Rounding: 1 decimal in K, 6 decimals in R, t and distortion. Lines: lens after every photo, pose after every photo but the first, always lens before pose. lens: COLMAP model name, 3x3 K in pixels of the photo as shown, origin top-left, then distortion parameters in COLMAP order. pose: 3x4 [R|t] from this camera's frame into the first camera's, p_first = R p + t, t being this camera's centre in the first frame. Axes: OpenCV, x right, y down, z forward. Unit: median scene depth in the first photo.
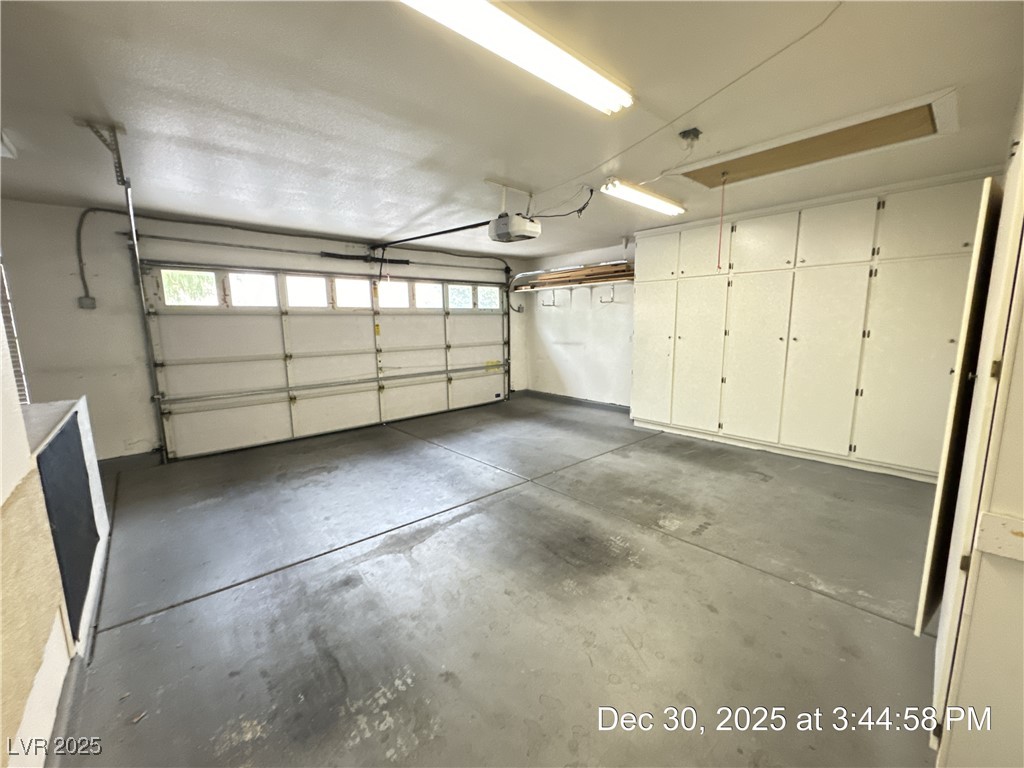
lens RADIAL K [[409.9, 0, 512.2], [0, 409.9, 383.7], [0, 0, 1]] dist [-0.004303, -0.000504]
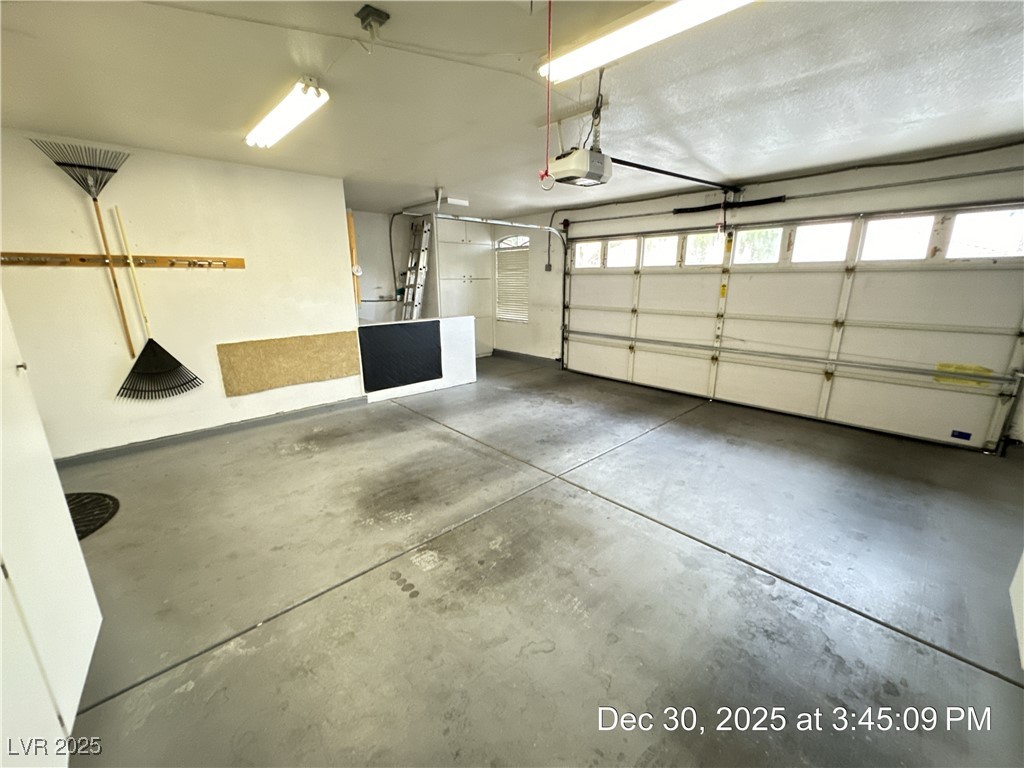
lens RADIAL K [[409.9, 0, 512.7], [0, 409.9, 383.4], [0, 0, 1]] dist [-0.004303, -0.000504]
pose [[0.031904, 0.262211, -0.964483, 0.689907], [-0.147191, 0.955686, 0.254951, -0.131239], [0.988593, 0.133829, 0.069086, 0.696662]]
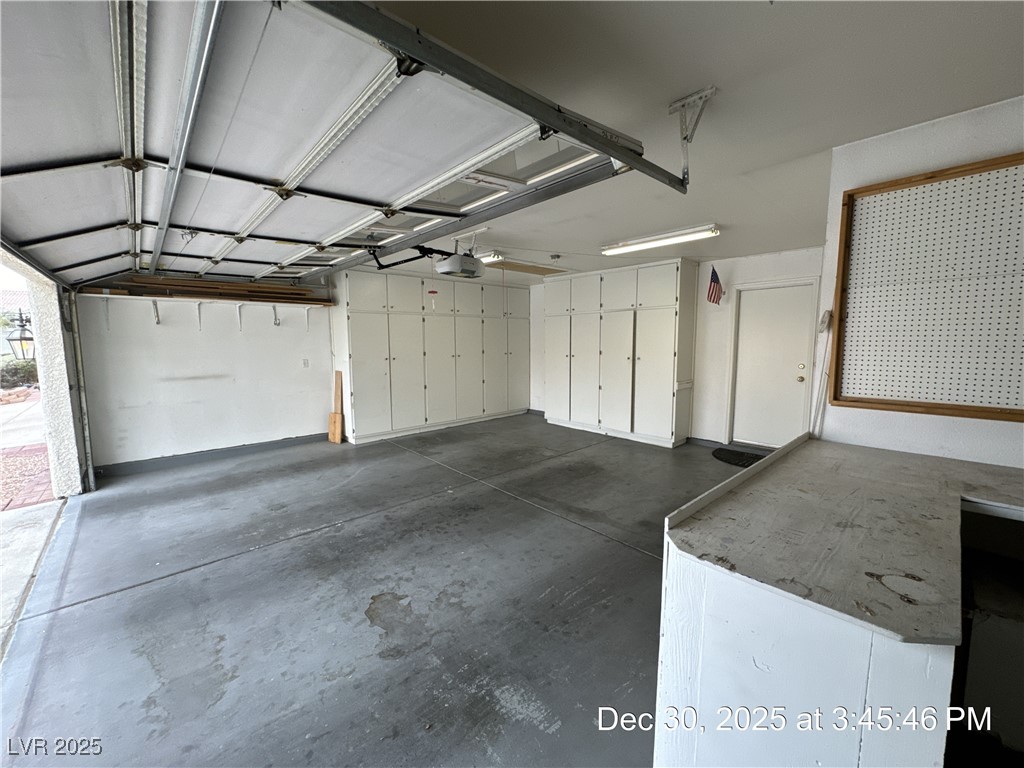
lens RADIAL K [[409.9, 0, 509.8], [0, 409.9, 384.0], [0, 0, 1]] dist [-0.004303, -0.000504]
pose [[-0.004986, -0.097739, 0.995200, -0.930837], [0.157990, 0.982636, 0.097297, -0.114290], [-0.987428, 0.157716, 0.010542, 0.721426]]
